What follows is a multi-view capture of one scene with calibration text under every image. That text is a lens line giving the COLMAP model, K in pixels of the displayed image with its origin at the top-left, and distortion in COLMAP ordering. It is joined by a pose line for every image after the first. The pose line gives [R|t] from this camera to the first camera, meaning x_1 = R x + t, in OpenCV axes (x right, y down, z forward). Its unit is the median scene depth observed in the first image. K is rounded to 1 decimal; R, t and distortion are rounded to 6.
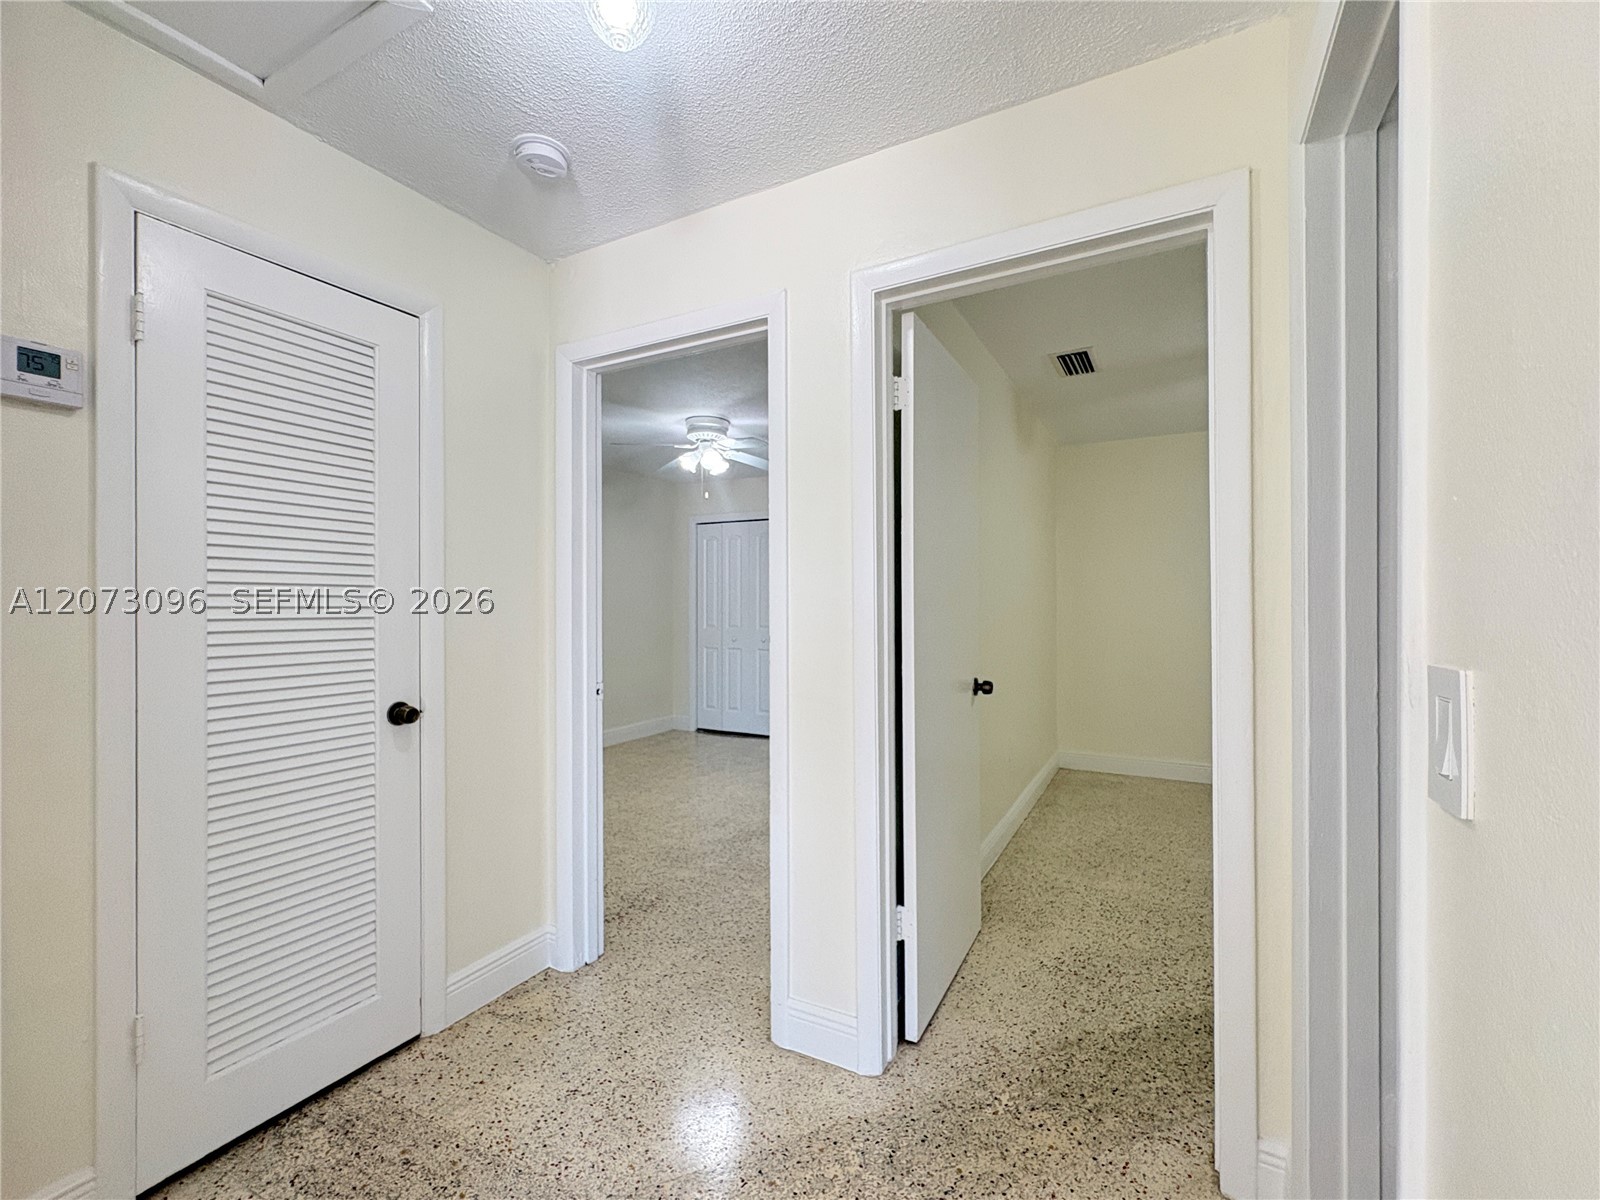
lens RADIAL K [[691.4, 0, 800.0], [0, 691.4, 600.0], [0, 0, 1]] dist [0.000645, 0.000086]
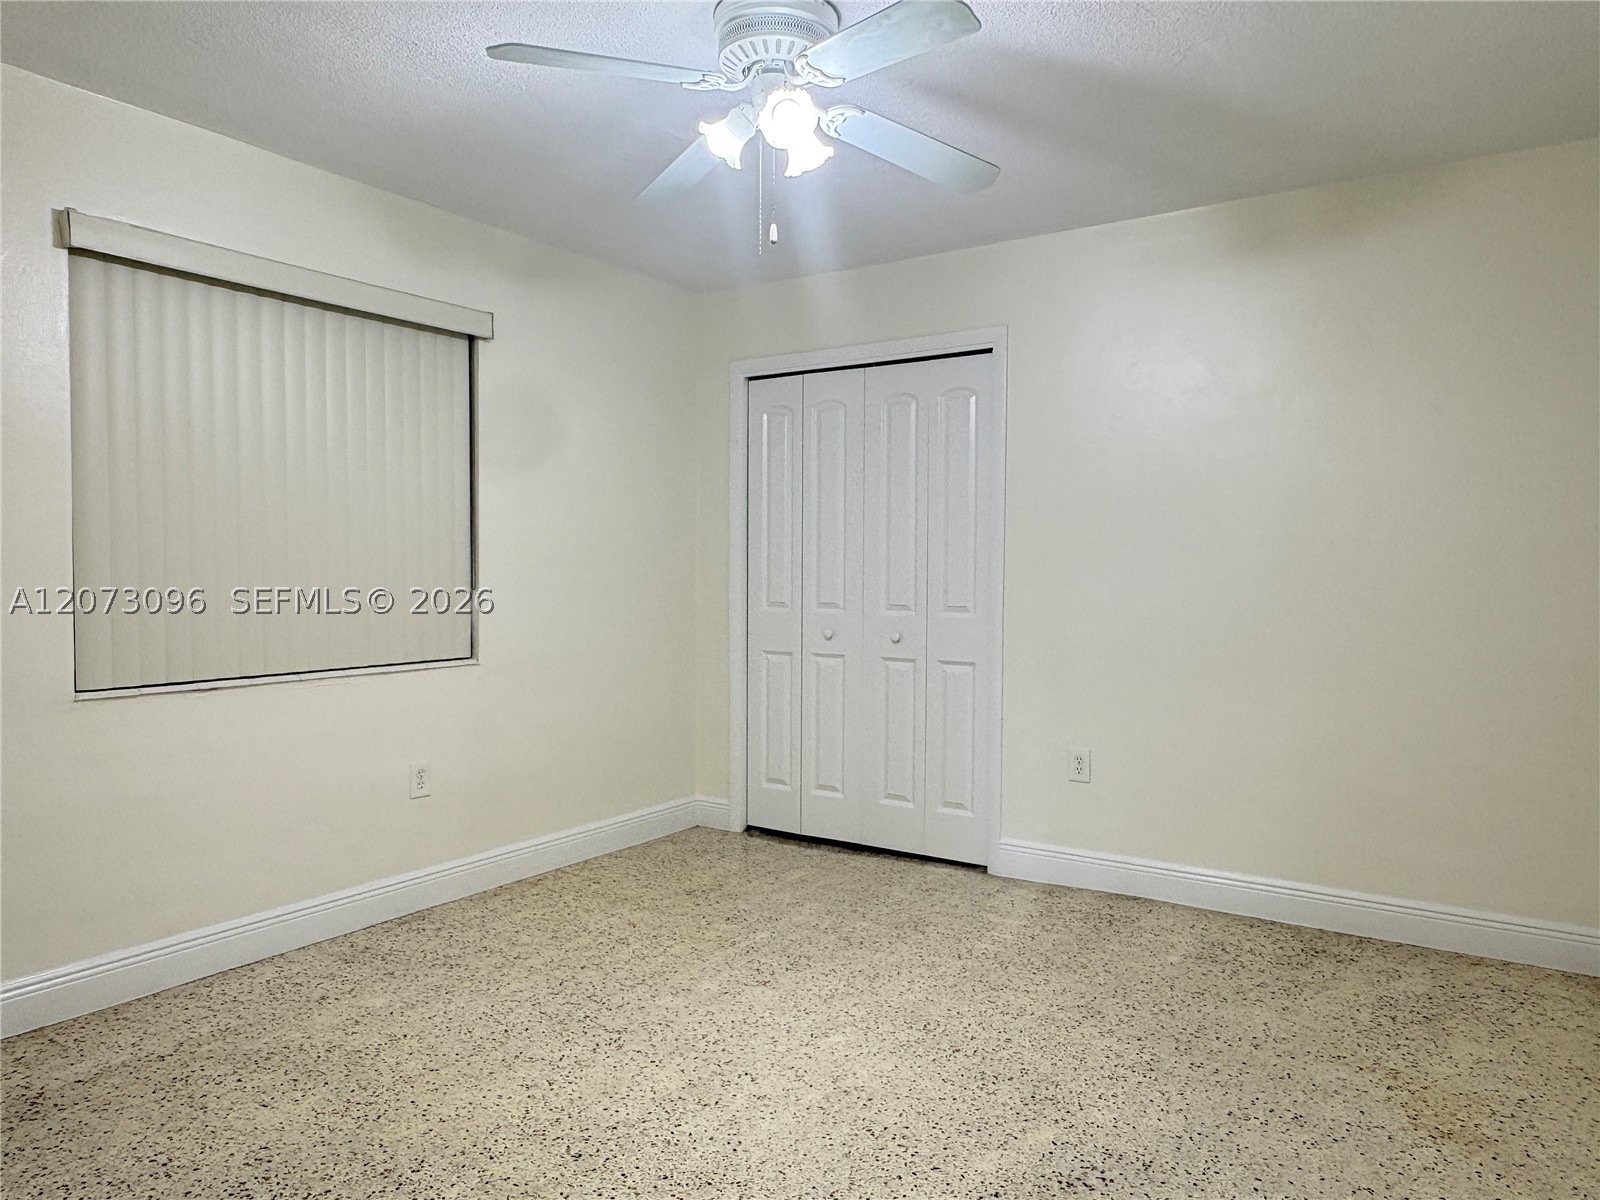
lens RADIAL K [[1062.7, 0, 800.0], [0, 1062.7, 600.0], [0, 0, 1]] dist [0.003255, 0.000086]
pose [[0.995041, 0.007412, -0.099186, -0.050434], [-0.004157, 0.999447, 0.032986, 0.012730], [0.099376, -0.032410, 0.994522, 0.345297]]
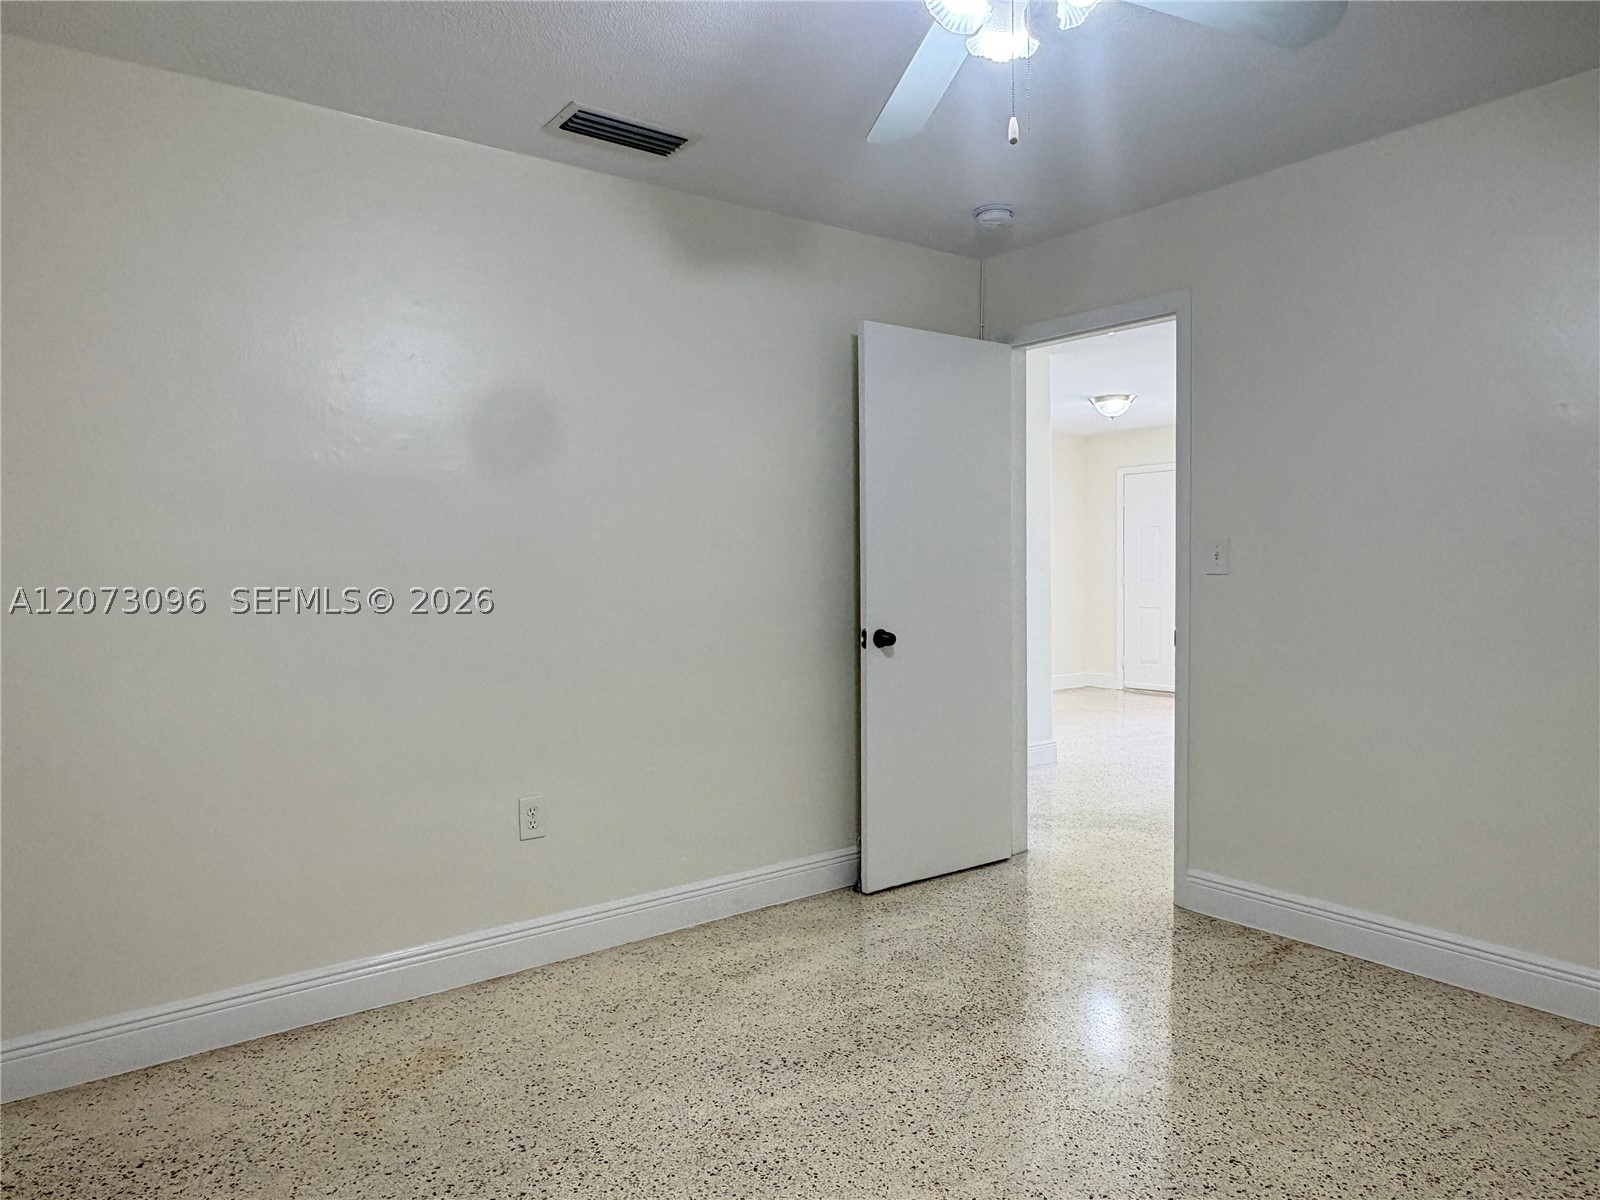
lens RADIAL K [[1062.7, 0, 800.0], [0, 1062.7, 600.0], [0, 0, 1]] dist [0.003255, 0.000086]
pose [[-0.913461, 0.000112, 0.406927, -0.173339], [0.011355, 0.999618, 0.025214, 0.013417], [-0.406769, 0.027653, -0.913113, 1.077814]]
